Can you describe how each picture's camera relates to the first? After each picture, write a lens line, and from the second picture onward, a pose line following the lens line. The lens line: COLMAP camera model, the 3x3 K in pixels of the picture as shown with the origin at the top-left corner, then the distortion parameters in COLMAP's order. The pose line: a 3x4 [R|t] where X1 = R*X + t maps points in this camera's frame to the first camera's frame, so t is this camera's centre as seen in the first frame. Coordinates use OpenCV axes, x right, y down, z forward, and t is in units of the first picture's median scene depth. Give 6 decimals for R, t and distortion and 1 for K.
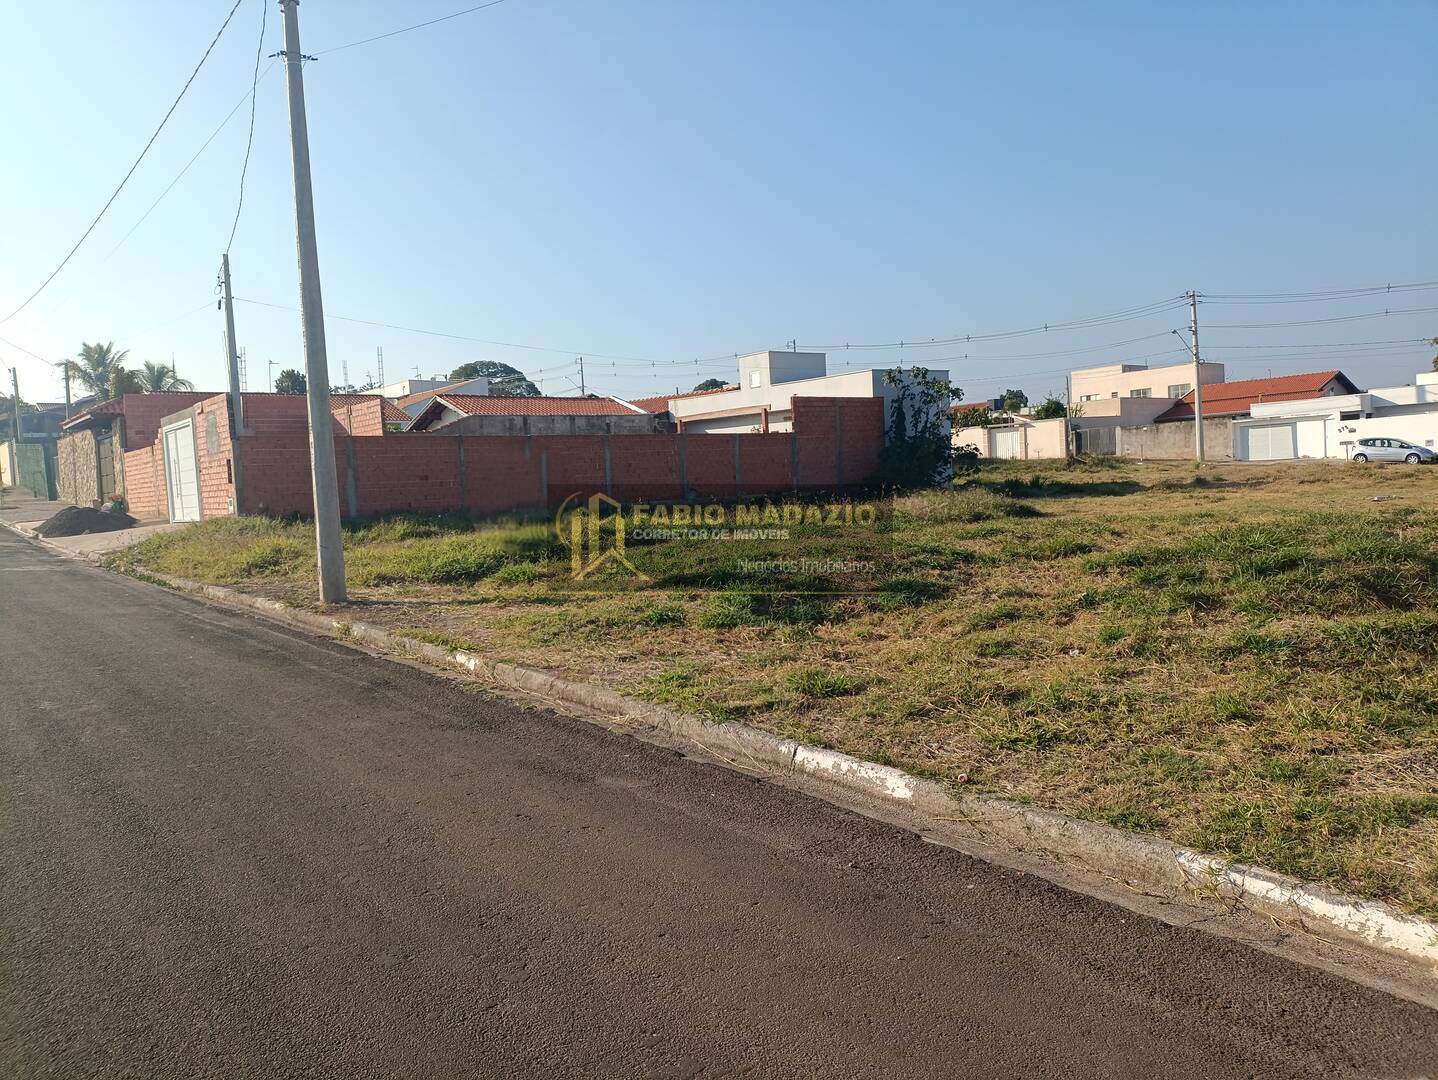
lens RADIAL K [[1042.6, 0, 714.9], [0, 1042.6, 543.1], [0, 0, 1]] dist [0.093839, -0.127291]
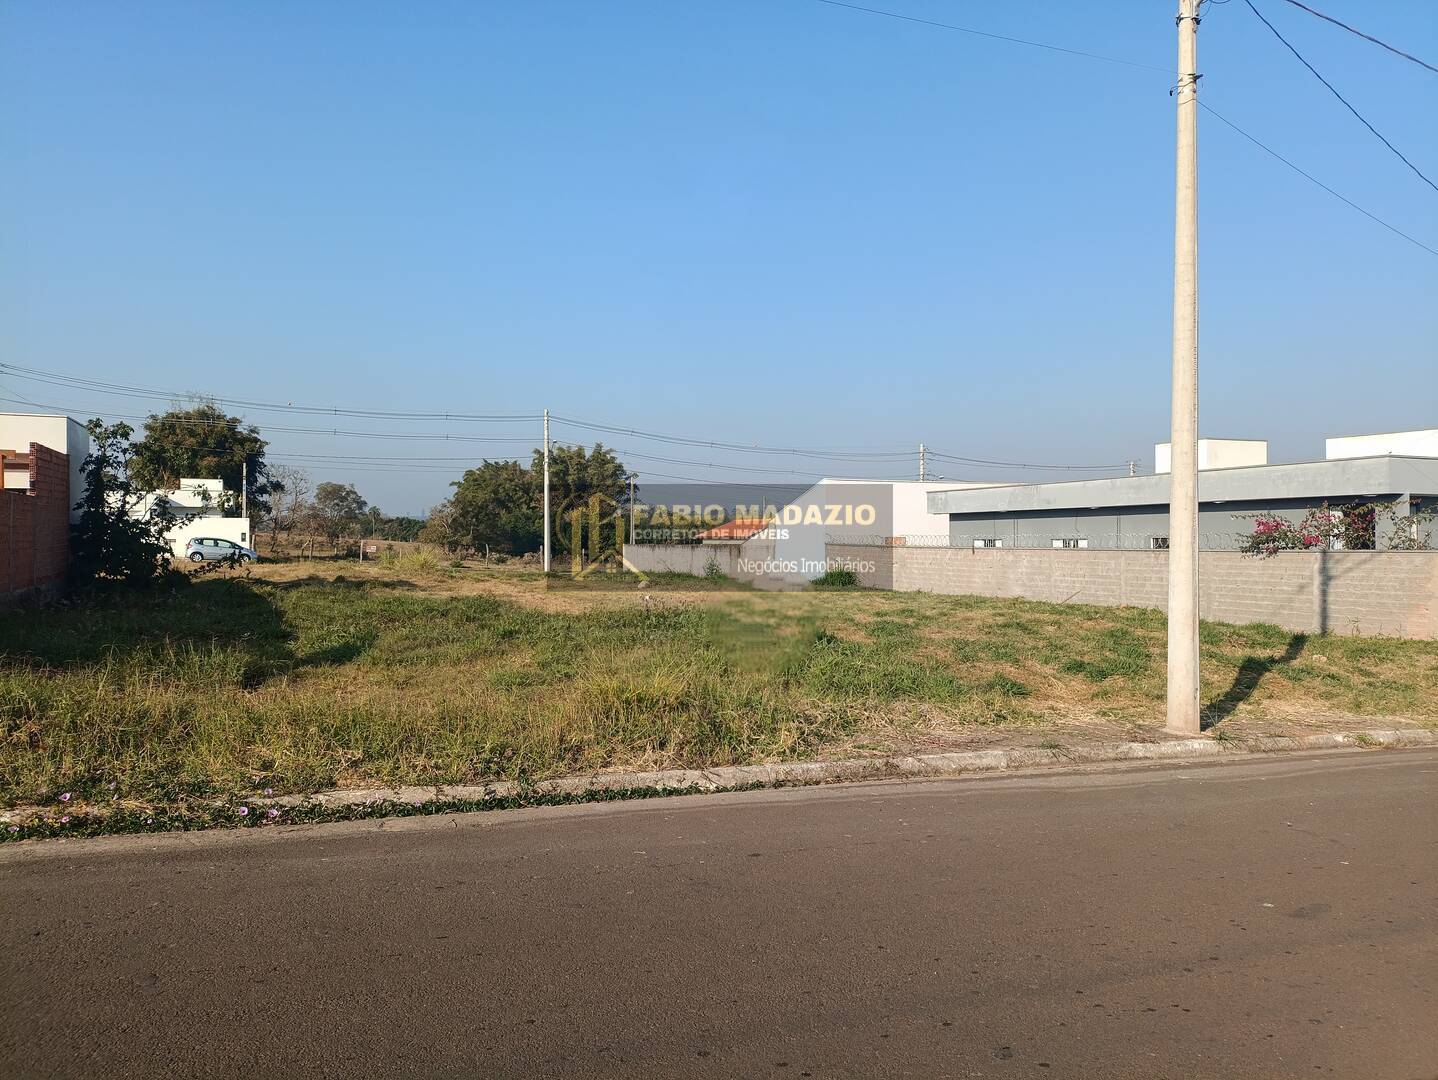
lens RADIAL K [[1042.6, 0, 715.1], [0, 1042.6, 541.5], [0, 0, 1]] dist [0.093839, -0.127291]
pose [[0.278488, 0.049522, 0.959162, -1.100084], [0.037433, 0.997351, -0.062363, -0.046646], [-0.959710, 0.053271, 0.275897, 0.988819]]
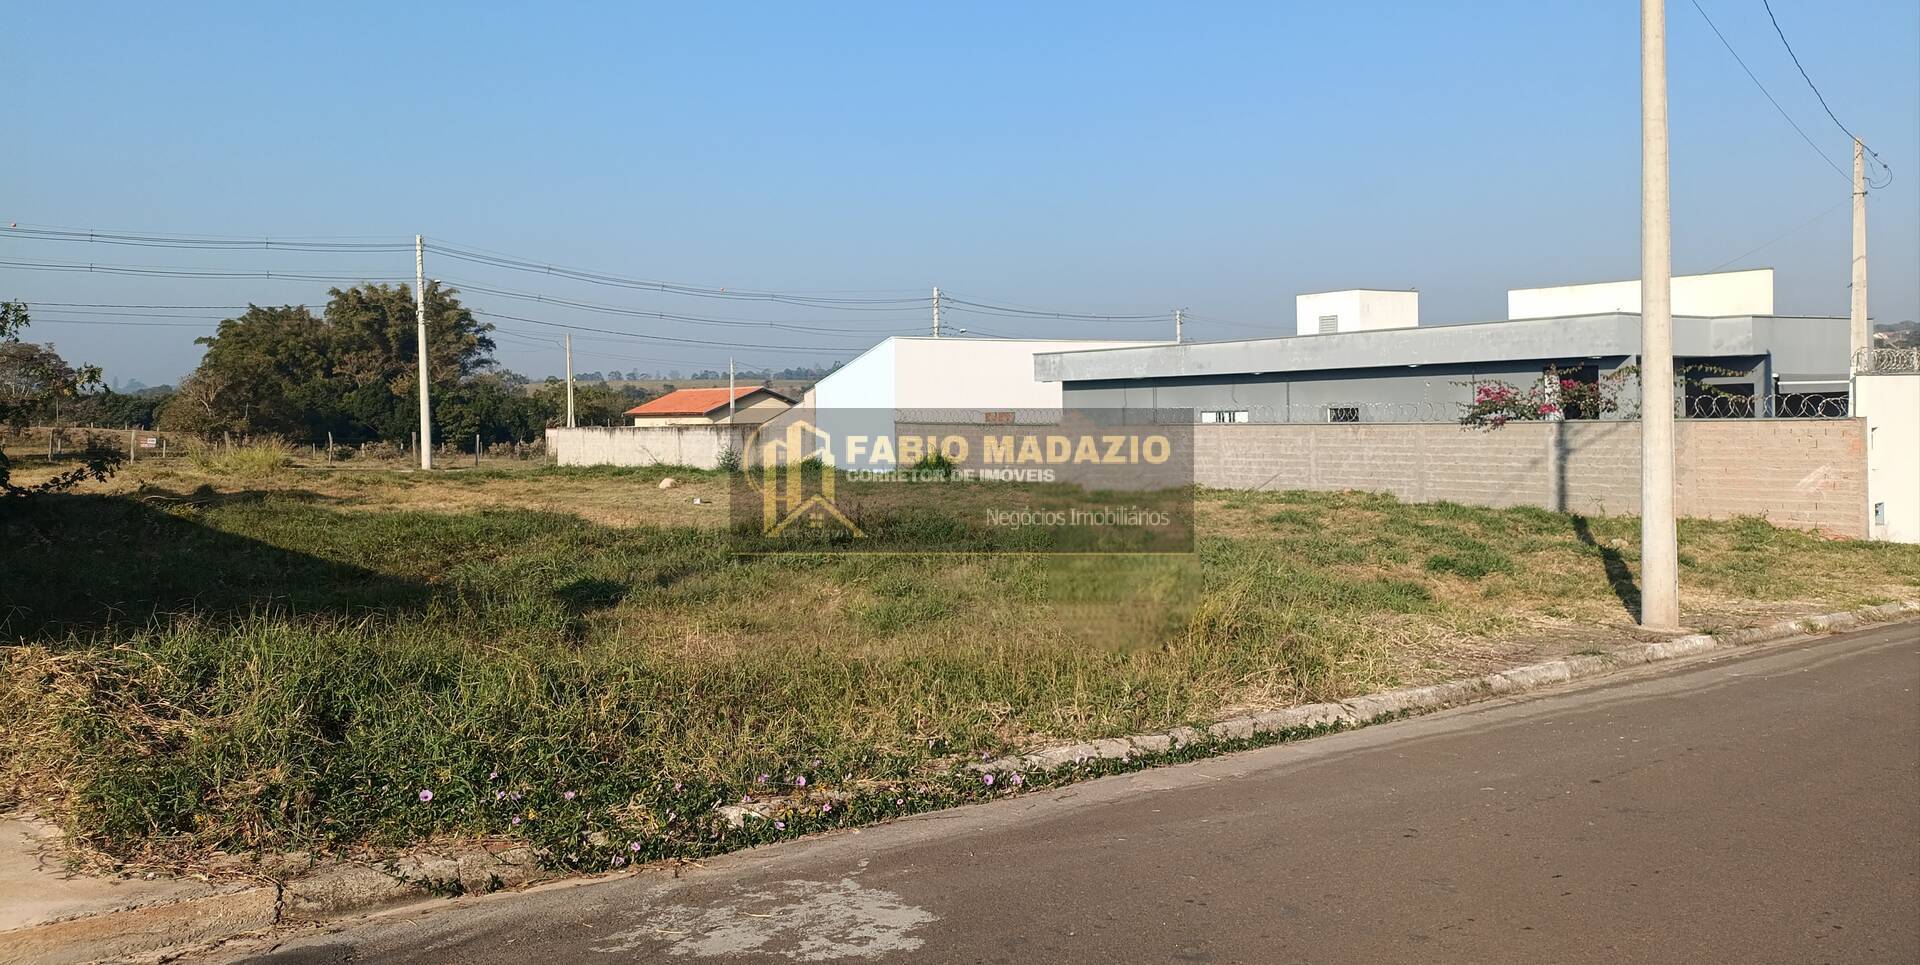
lens RADIAL K [[1413.9, 0, 955.0], [0, 1413.9, 415.0], [0, 0, 1]] dist [0.050520, -0.020873]
pose [[0.022397, 0.045642, 0.998707, -1.222729], [0.072470, 0.996255, -0.047155, -0.073492], [-0.997119, 0.073432, 0.019005, 1.300770]]
